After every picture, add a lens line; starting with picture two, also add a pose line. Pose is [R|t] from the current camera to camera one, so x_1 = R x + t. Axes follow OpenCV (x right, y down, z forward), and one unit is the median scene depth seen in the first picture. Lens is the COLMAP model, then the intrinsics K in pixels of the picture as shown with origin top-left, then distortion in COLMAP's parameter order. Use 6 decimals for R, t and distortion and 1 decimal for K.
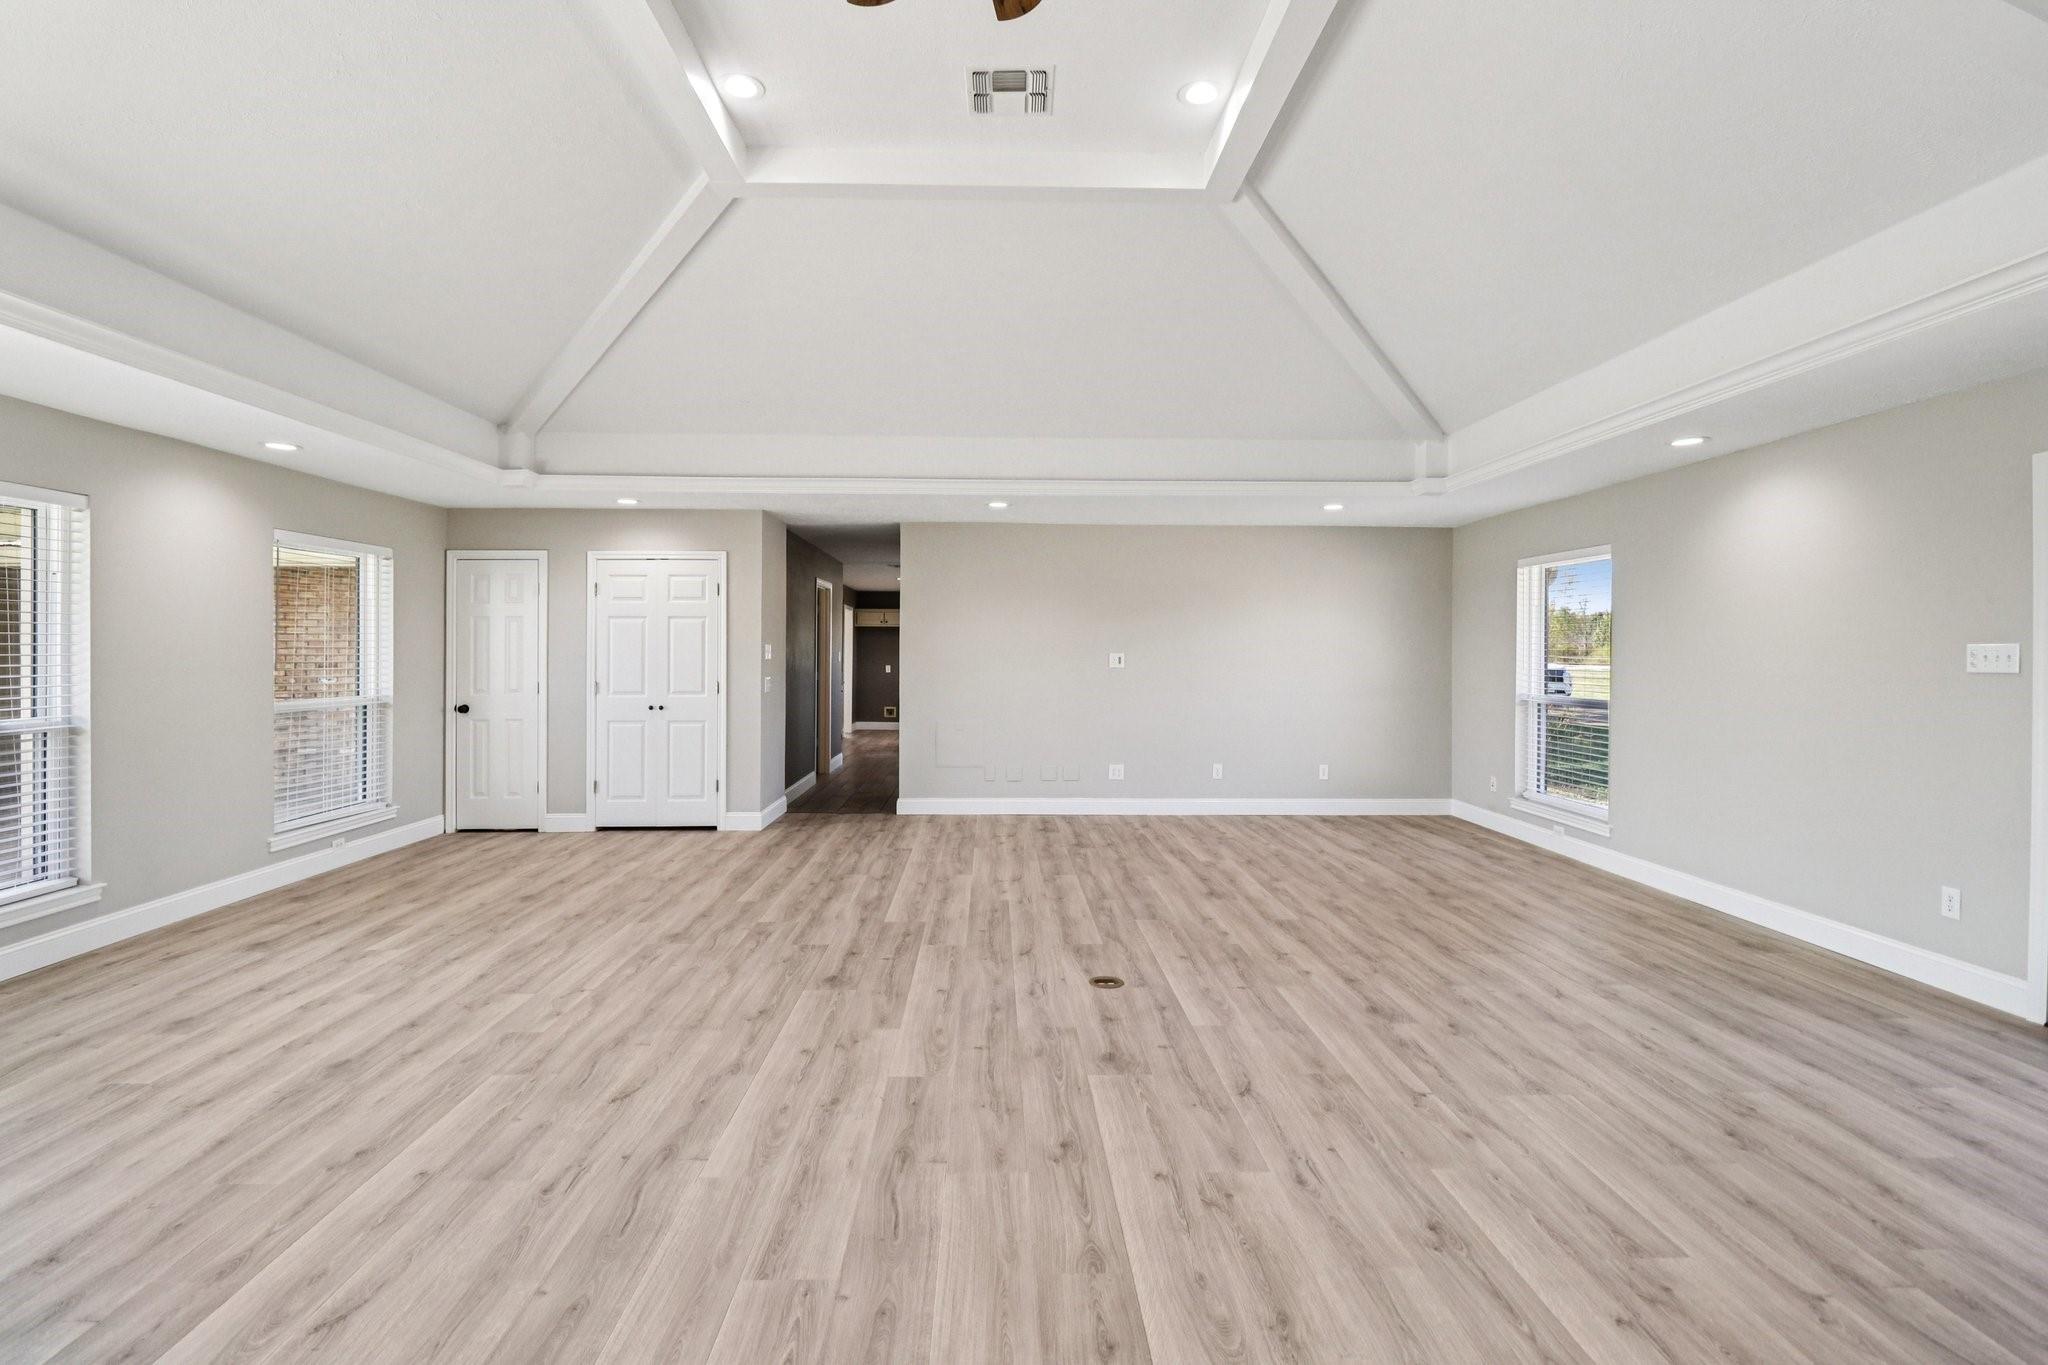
lens RADIAL K [[947.3, 0, 1019.4], [0, 947.3, 631.1], [0, 0, 1]] dist [-0.000939, -0.000079]
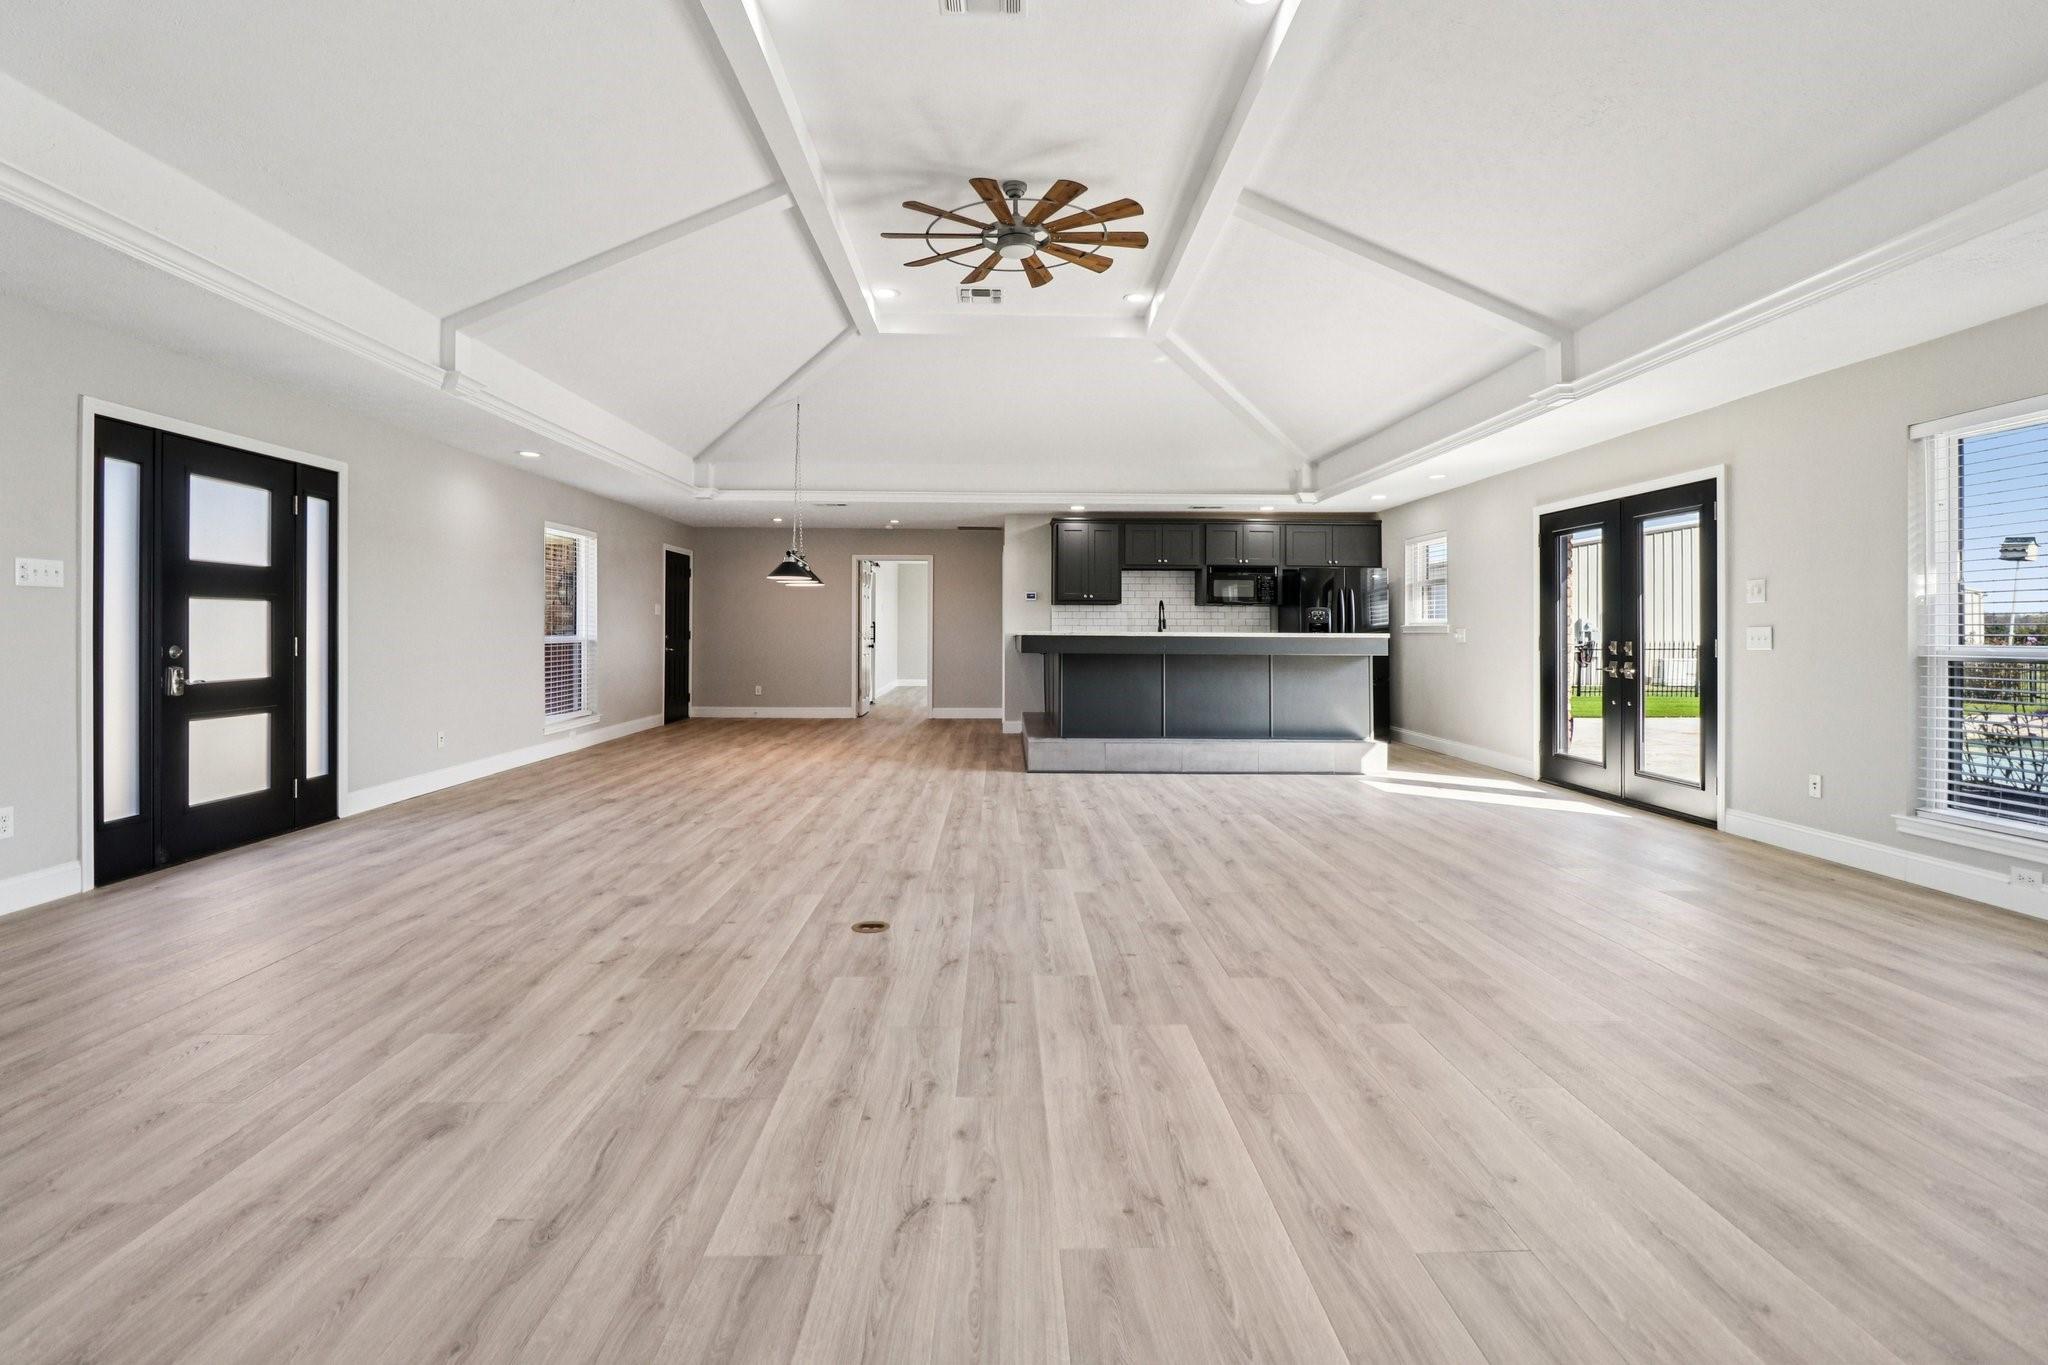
lens RADIAL K [[947.3, 0, 1019.4], [0, 947.3, 631.1], [0, 0, 1]] dist [-0.000939, -0.000079]
pose [[-0.999959, -0.003339, 0.008457, -0.057194], [-0.003414, 0.999955, -0.008864, 0.091771], [-0.008427, -0.008893, -0.999925, 1.883523]]
